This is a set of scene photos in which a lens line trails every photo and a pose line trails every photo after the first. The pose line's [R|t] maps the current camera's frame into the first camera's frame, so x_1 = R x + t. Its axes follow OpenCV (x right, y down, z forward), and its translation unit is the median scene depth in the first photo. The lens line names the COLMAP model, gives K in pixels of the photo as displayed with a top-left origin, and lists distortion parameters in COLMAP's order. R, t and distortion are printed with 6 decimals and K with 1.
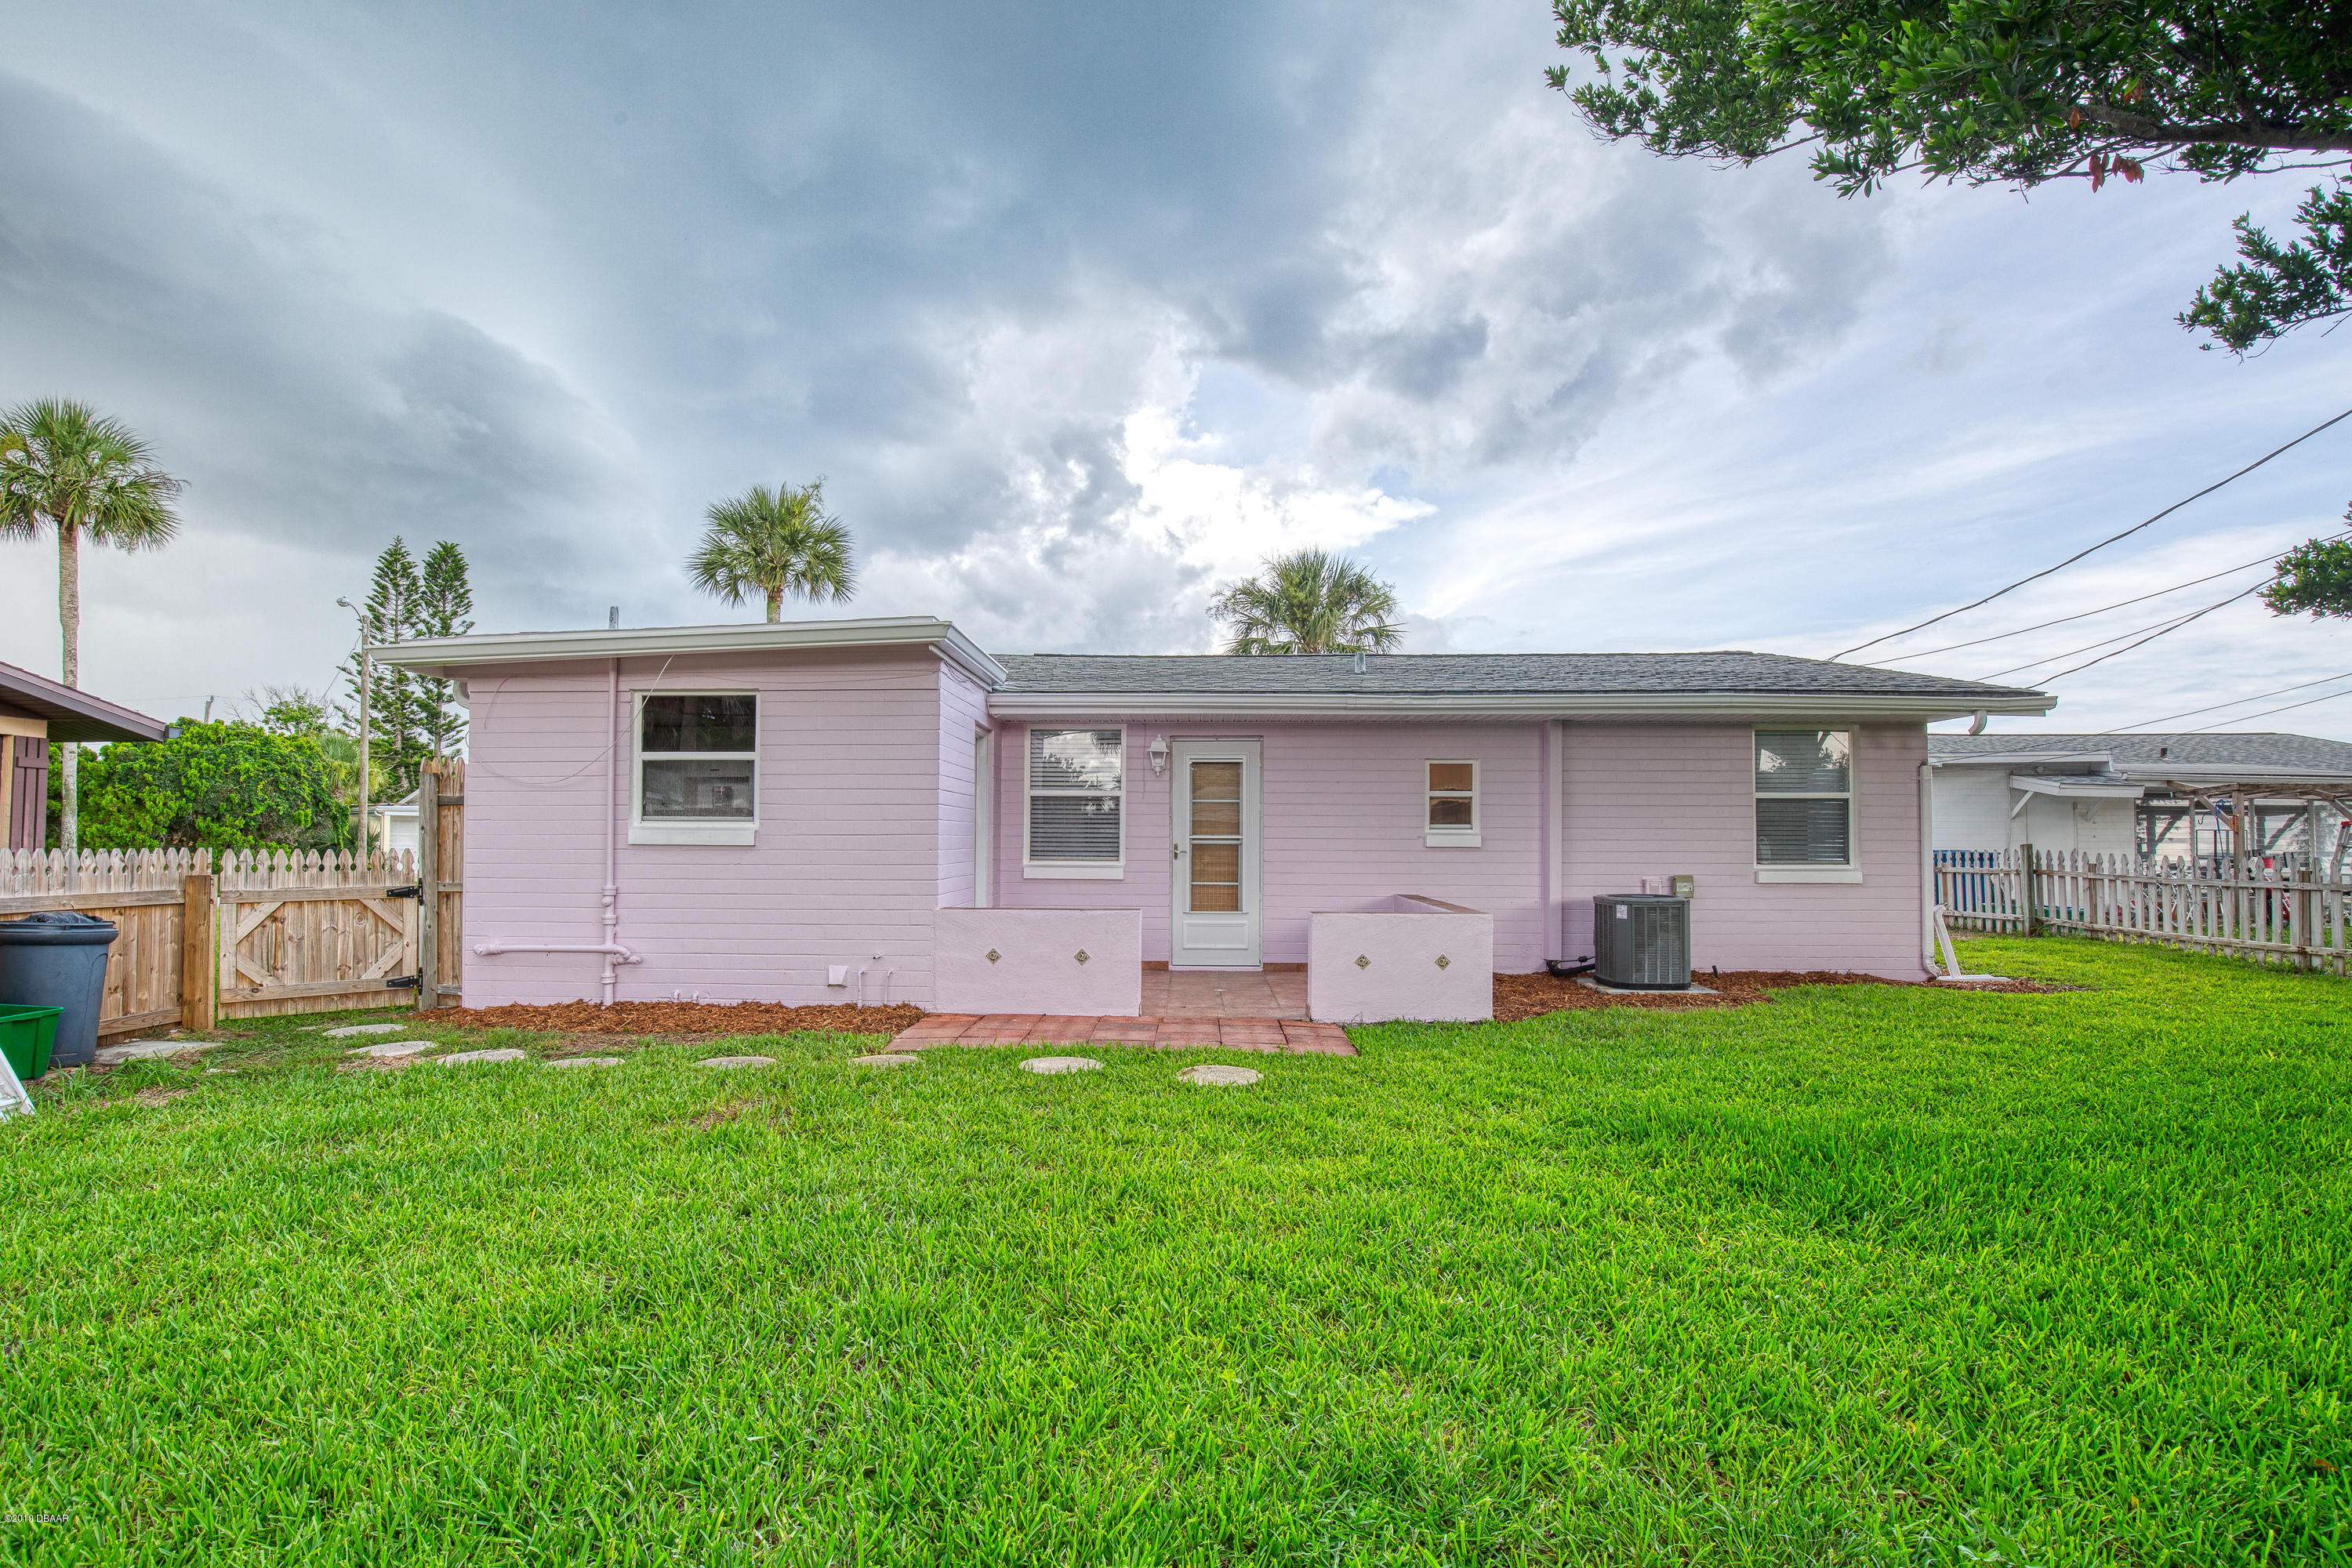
lens RADIAL K [[1168.5, 0, 1162.0], [0, 1168.5, 839.7], [0, 0, 1]] dist [-0.027644, 0.000077]
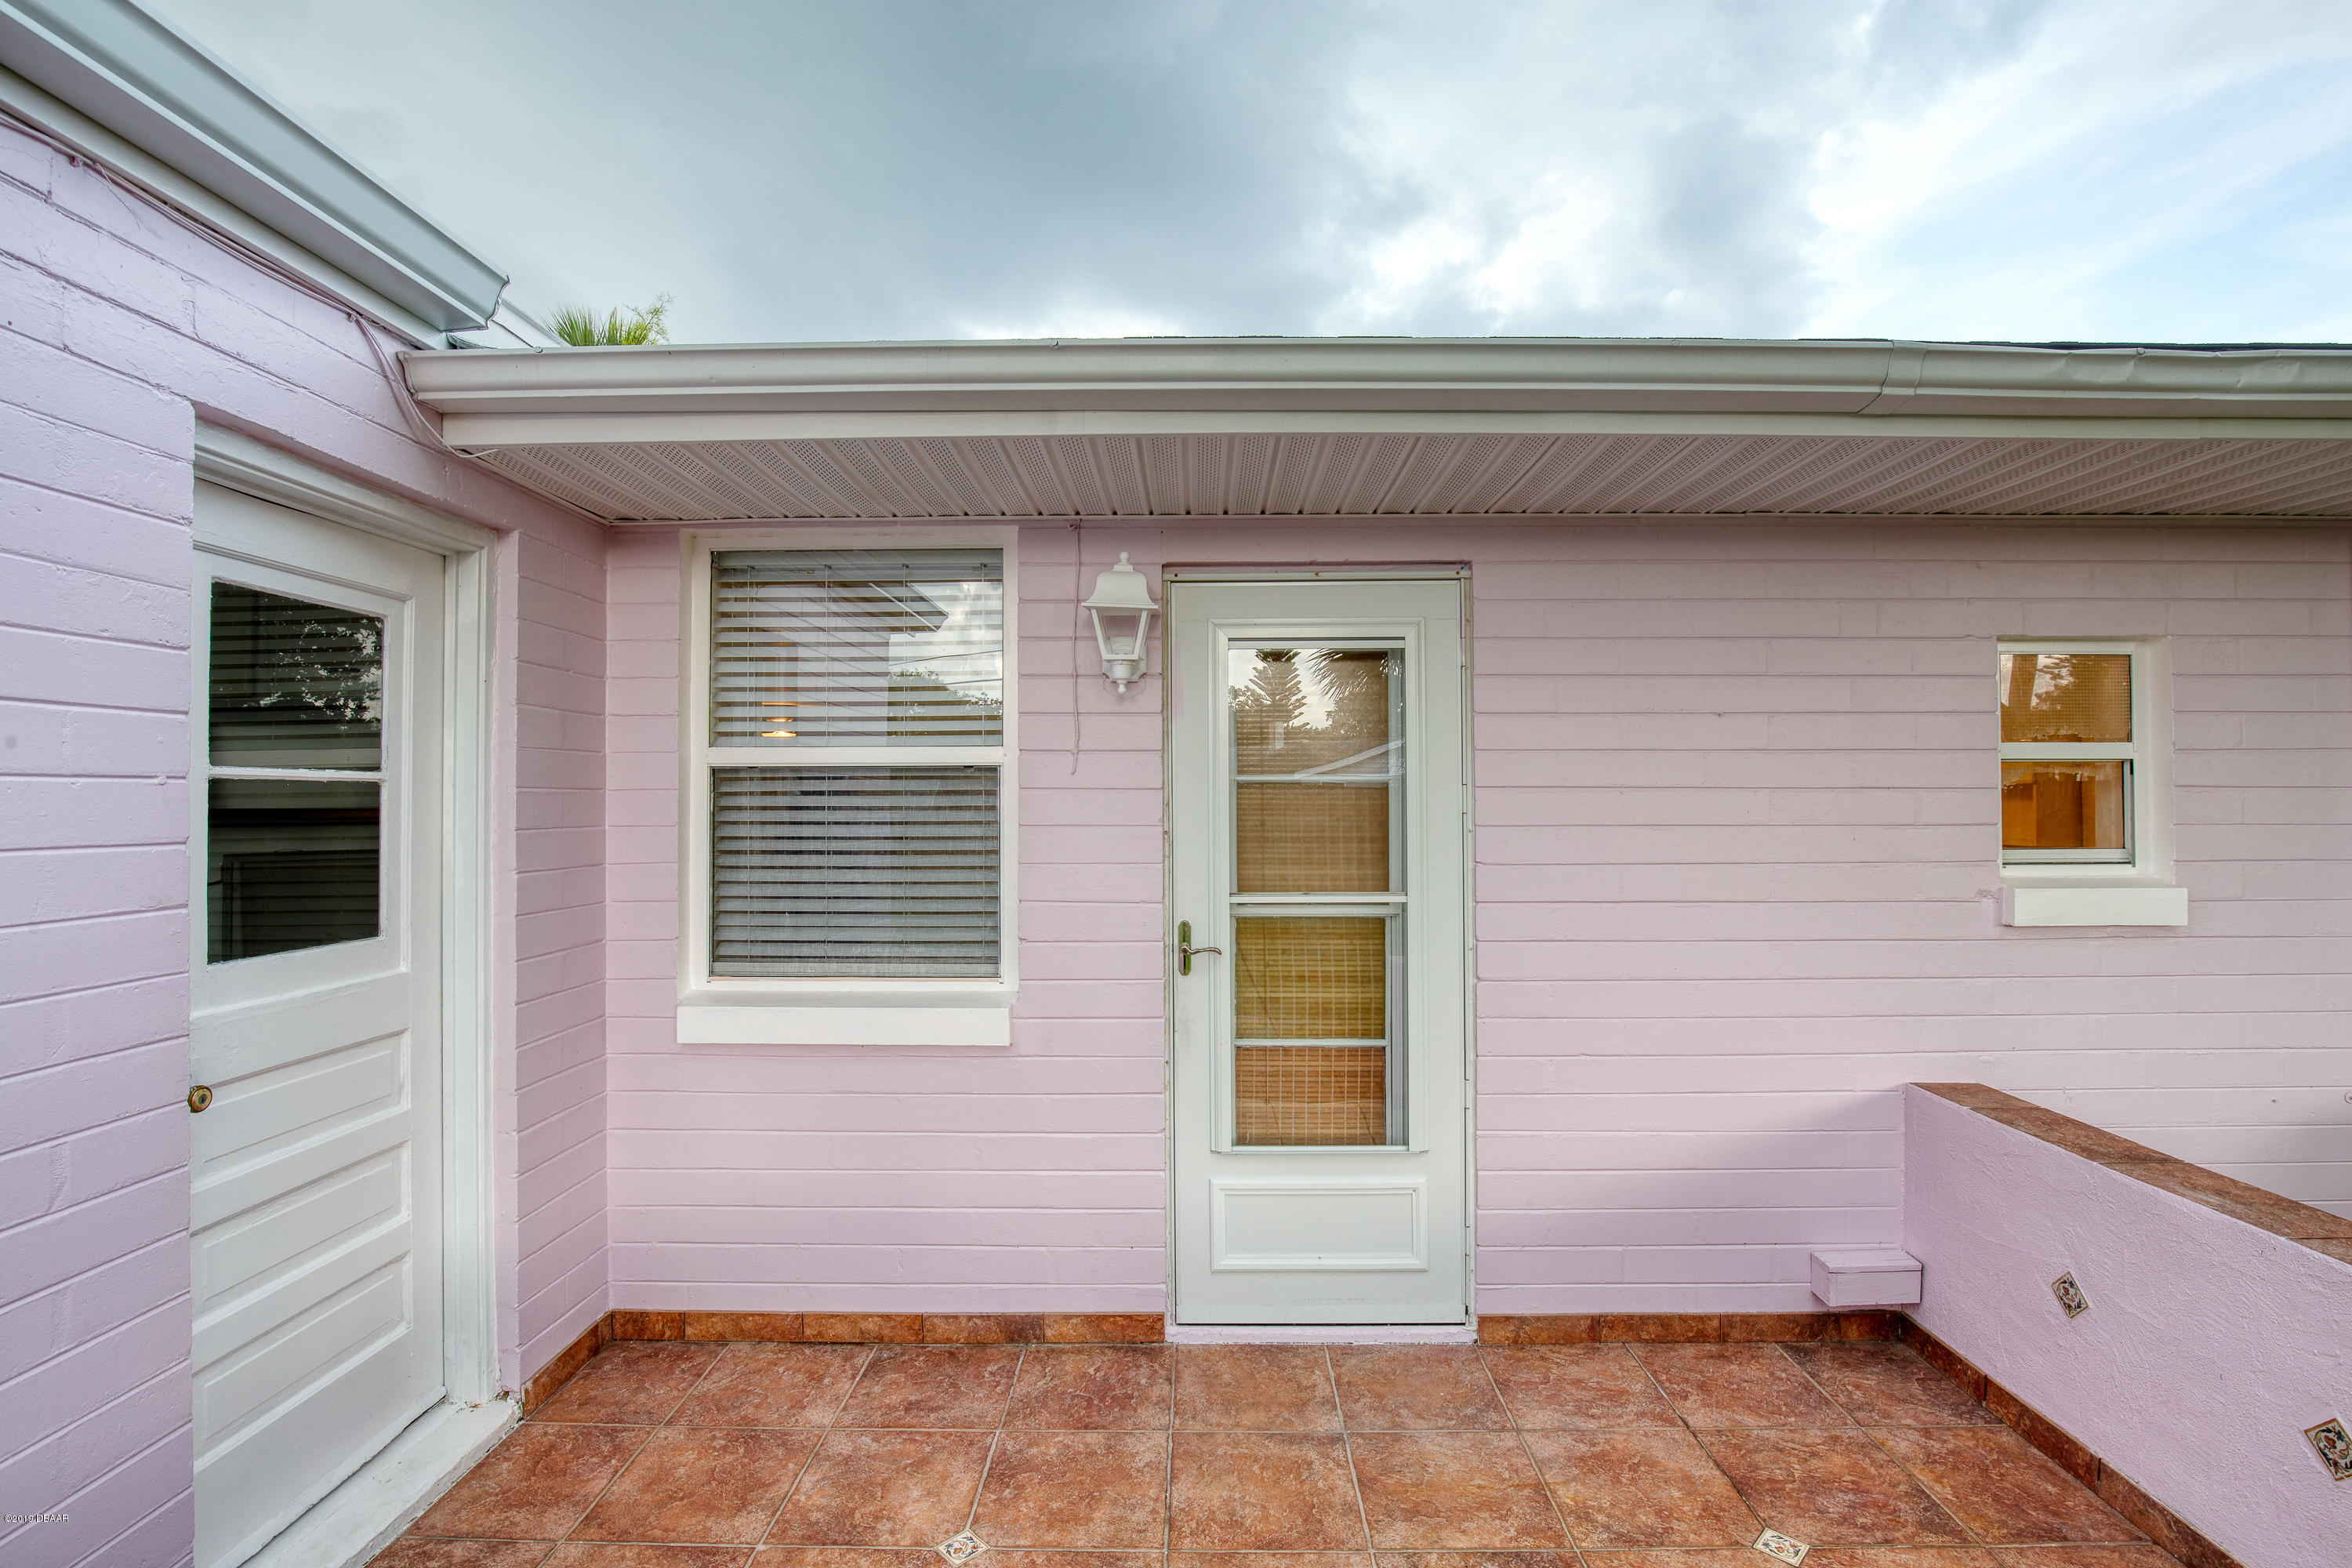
lens RADIAL K [[1089.8, 0, 1180.8], [0, 1089.8, 782.7], [0, 0, 1]] dist [-0.037462, 0.006509]
pose [[0.999926, -0.007041, 0.009937, 0.008472], [0.007177, 0.999880, -0.013762, -0.028676], [-0.009839, 0.013832, 0.999856, 0.723447]]
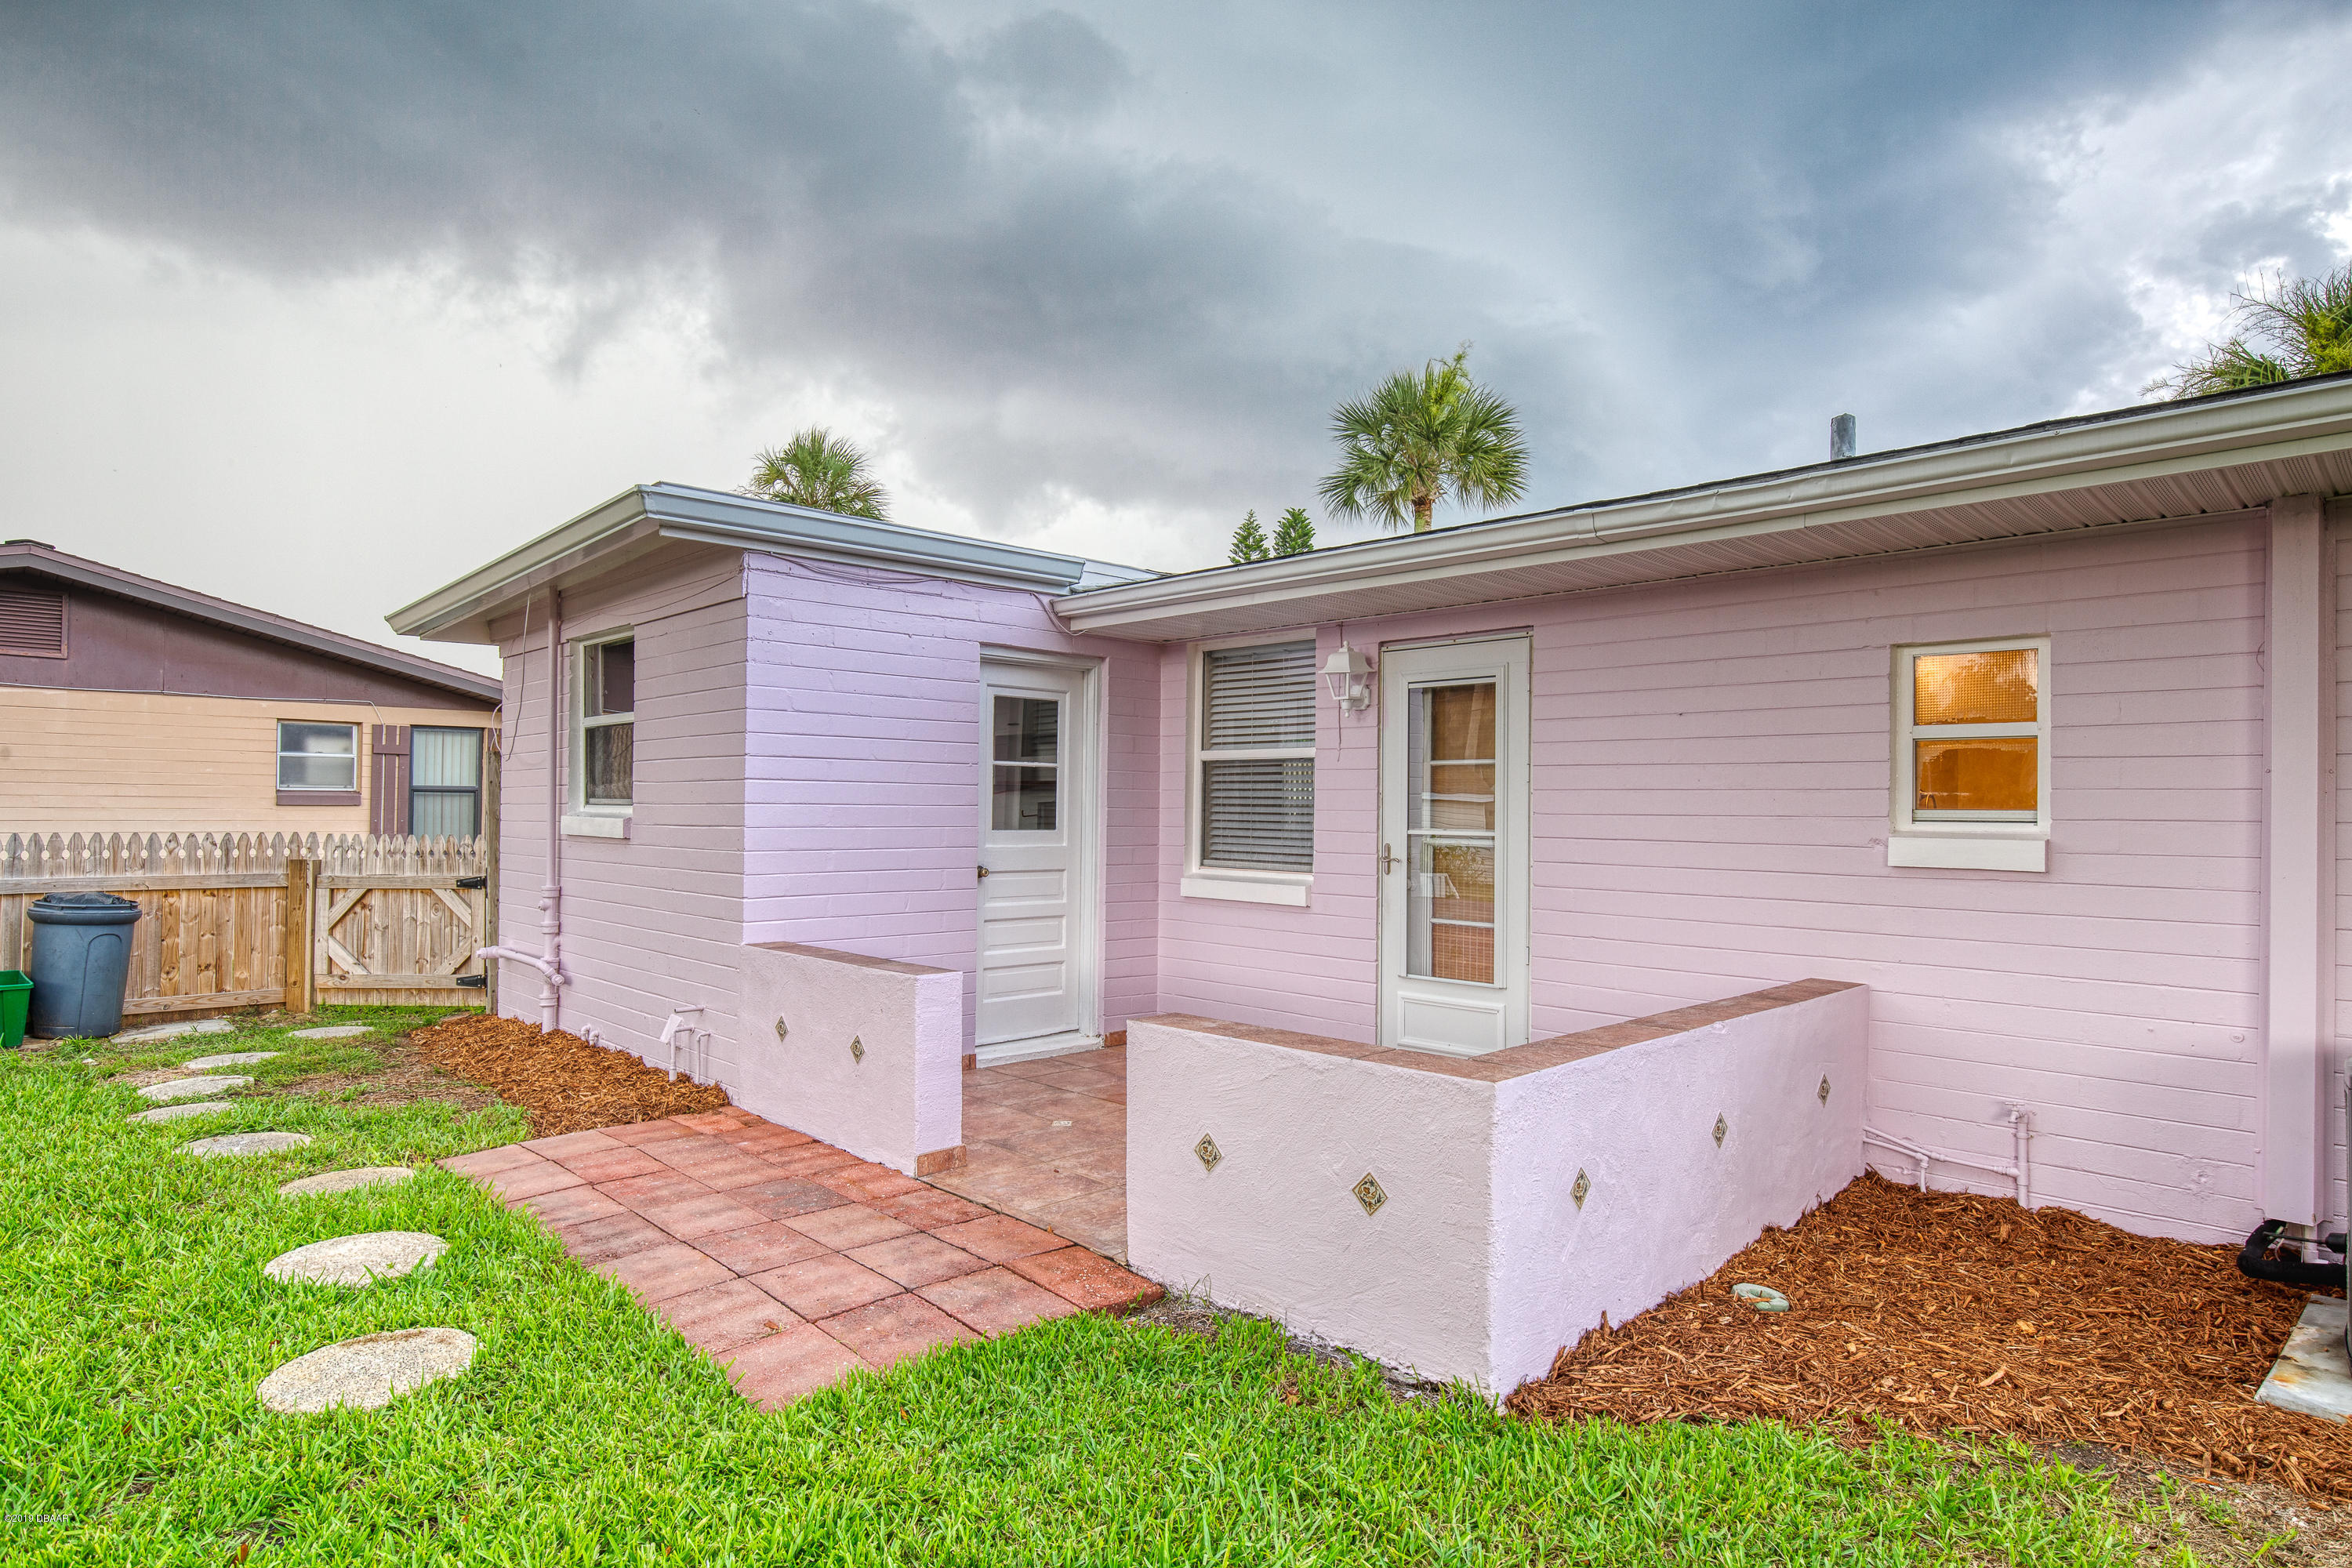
lens RADIAL K [[1336.4, 0, 1182.5], [0, 1336.4, 793.2], [0, 0, 1]] dist [-0.004998, -0.001359]
pose [[0.707248, -0.005415, -0.706945, 0.378649], [-0.005871, 0.999891, -0.013533, -0.011045], [0.706941, 0.013722, 0.707139, 0.505581]]
